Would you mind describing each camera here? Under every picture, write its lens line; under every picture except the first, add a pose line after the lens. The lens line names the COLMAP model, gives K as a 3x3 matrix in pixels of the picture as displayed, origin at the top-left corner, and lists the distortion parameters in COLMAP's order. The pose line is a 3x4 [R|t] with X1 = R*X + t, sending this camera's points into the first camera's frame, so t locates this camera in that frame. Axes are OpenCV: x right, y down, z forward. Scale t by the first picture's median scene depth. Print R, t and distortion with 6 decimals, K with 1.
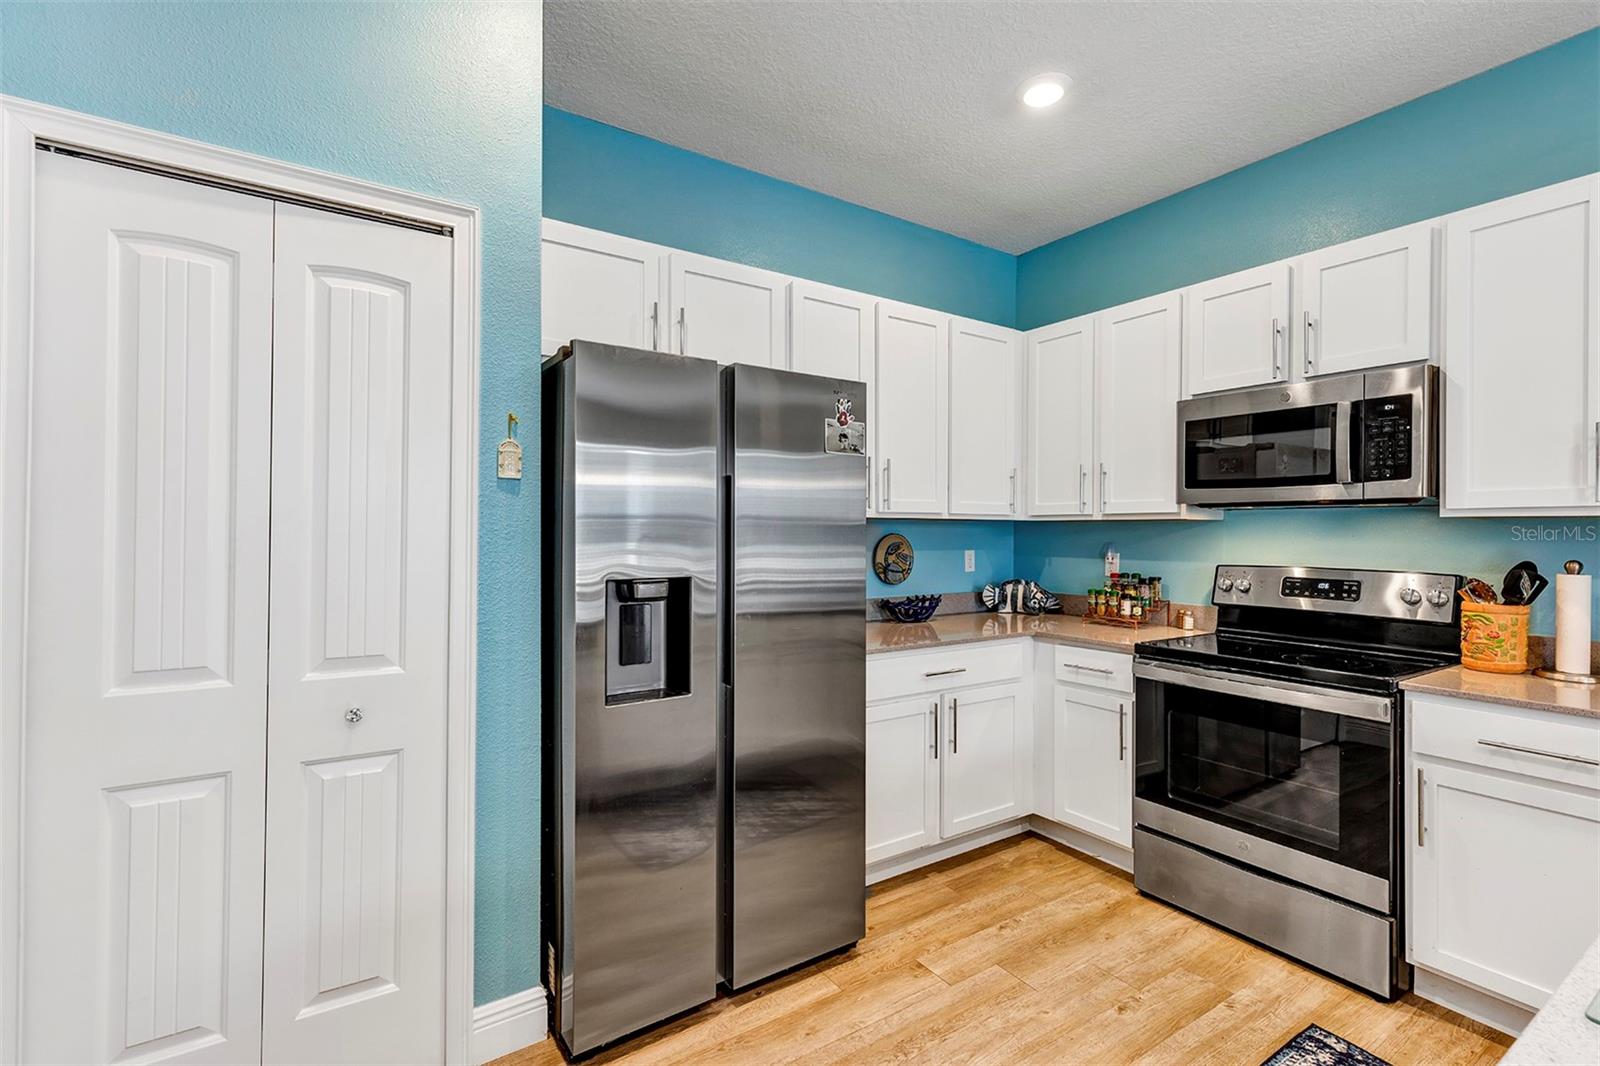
lens RADIAL K [[727.2, 0, 801.0], [0, 727.2, 534.2], [0, 0, 1]] dist [0.007880, 0.000100]
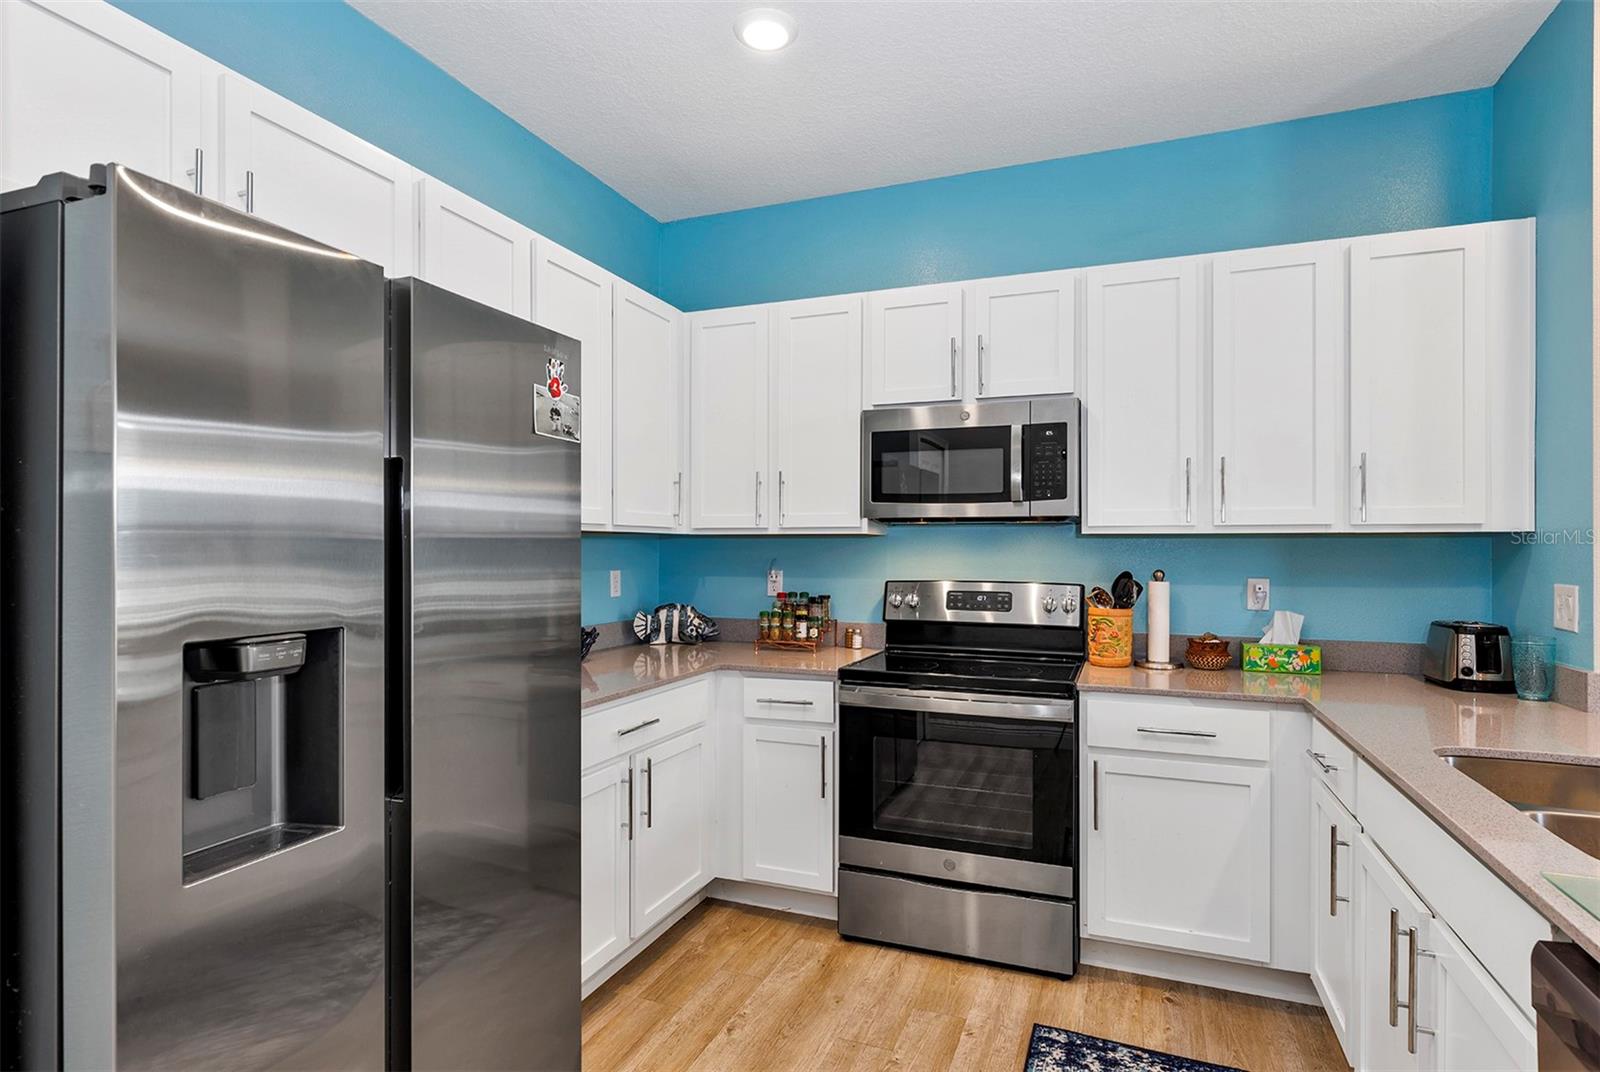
lens RADIAL K [[816.0, 0, 823.3], [0, 816.0, 549.3], [0, 0, 1]] dist [-0.000030, -0.000485]
pose [[0.815390, -0.004218, 0.578896, -0.177724], [0.004454, 0.999990, 0.001013, -0.002374], [-0.578895, 0.001753, 0.815400, 0.200309]]
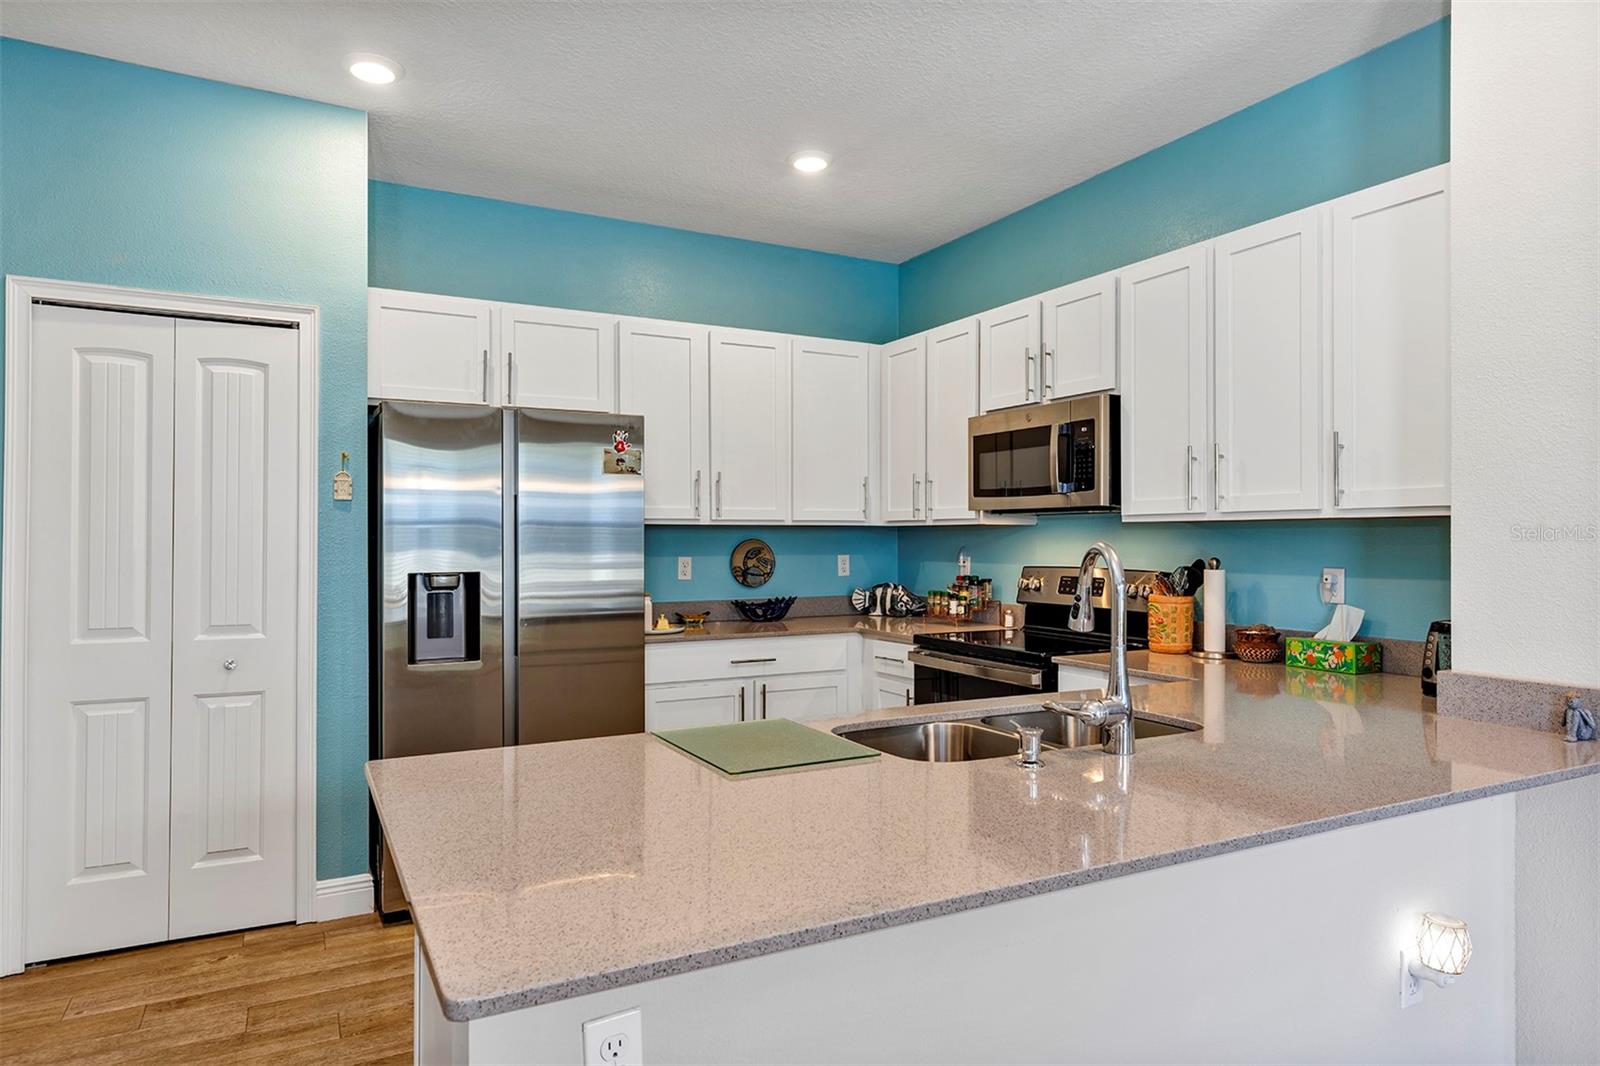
lens RADIAL K [[941.6, 0, 808.6], [0, 941.6, 540.4], [0, 0, 1]] dist [0.011452, 0.001195]
pose [[0.996646, -0.005714, -0.081638, 0.484210], [0.005544, 0.999982, -0.002307, 0.006948], [0.081650, 0.001846, 0.996659, -0.549217]]
